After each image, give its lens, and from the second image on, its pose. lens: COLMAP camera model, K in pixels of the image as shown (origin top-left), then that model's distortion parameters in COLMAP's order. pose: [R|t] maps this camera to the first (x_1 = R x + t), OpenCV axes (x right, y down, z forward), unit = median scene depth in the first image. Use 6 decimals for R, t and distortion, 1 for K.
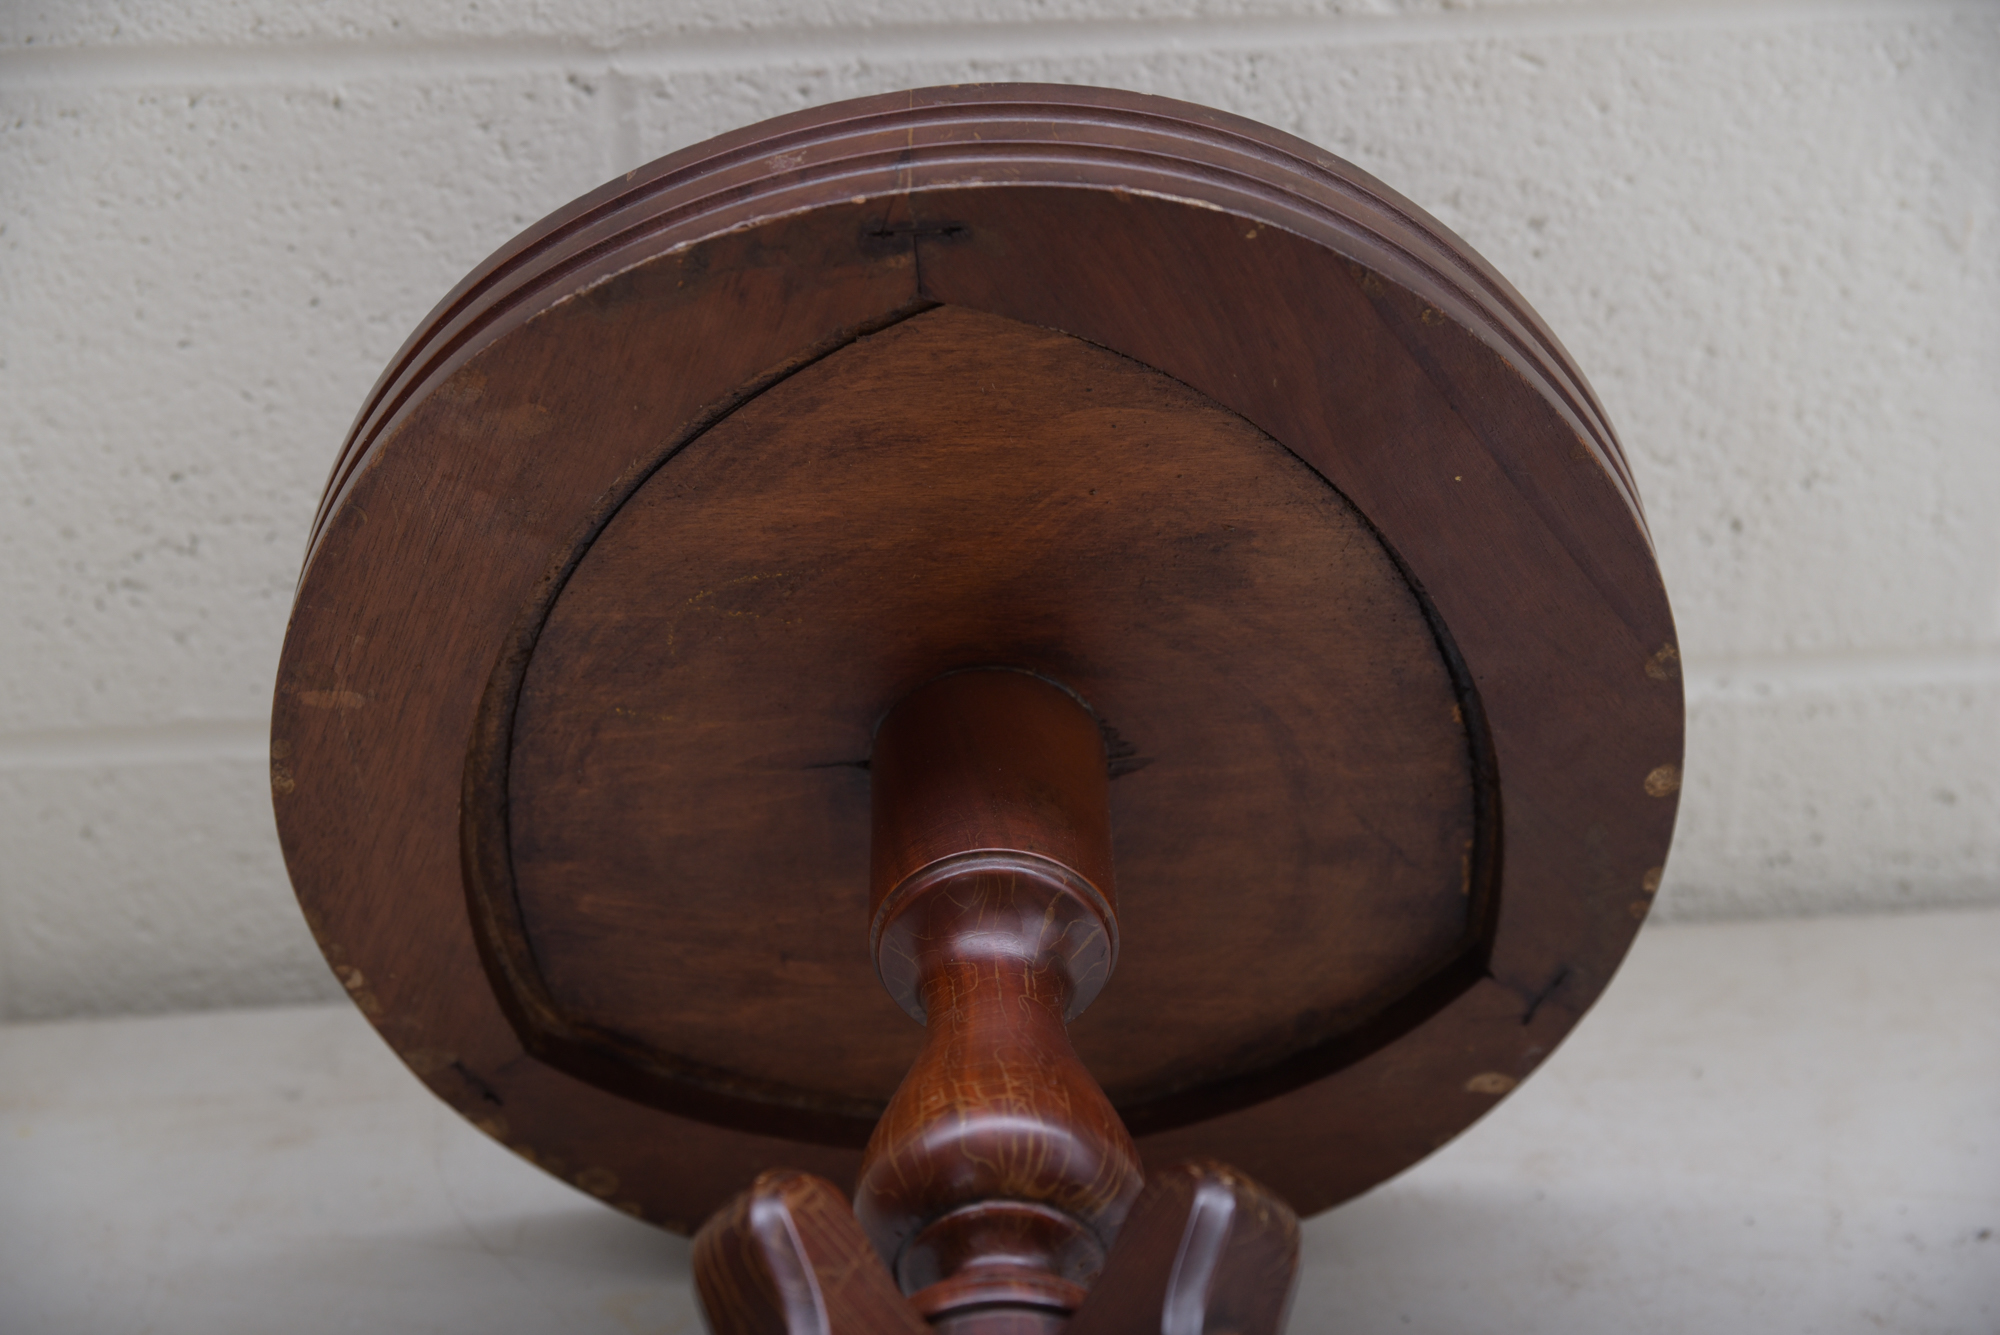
lens RADIAL K [[3338.5, 0, 1000.0], [0, 3338.5, 667.5], [0, 0, 1]] dist [0.119264, 0.116289]
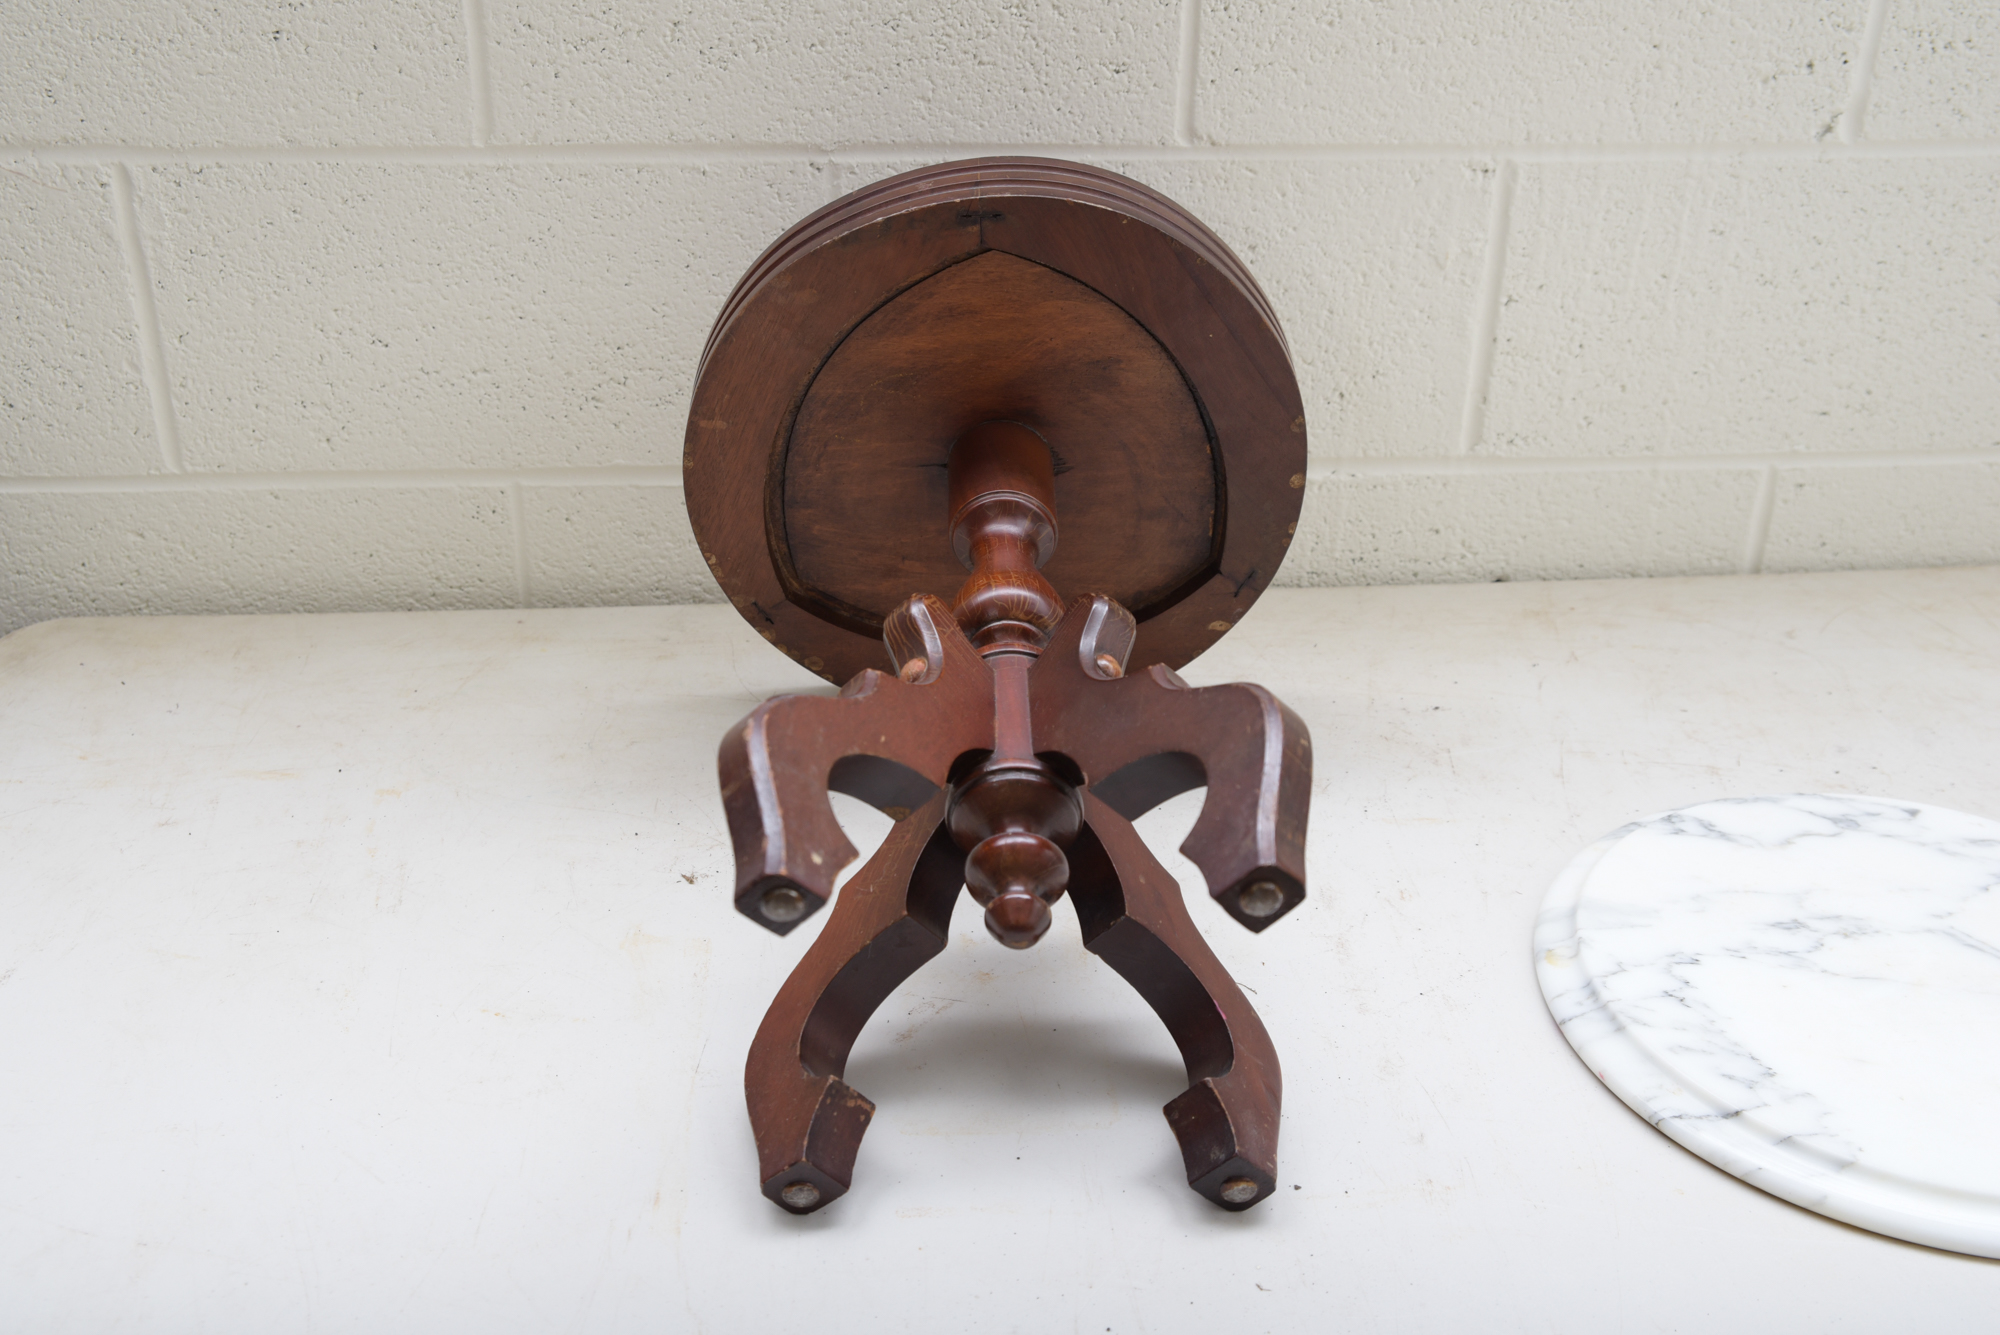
lens RADIAL K [[2025.6, 0, 1000.0], [0, 2025.6, 667.5], [0, 0, 1]] dist [-0.050938, 0.127999]
pose [[0.999332, 0.025389, 0.026288, -0.035728], [-0.026050, 0.999345, 0.025109, 0.129244], [-0.025634, -0.025777, 0.999339, -0.360155]]
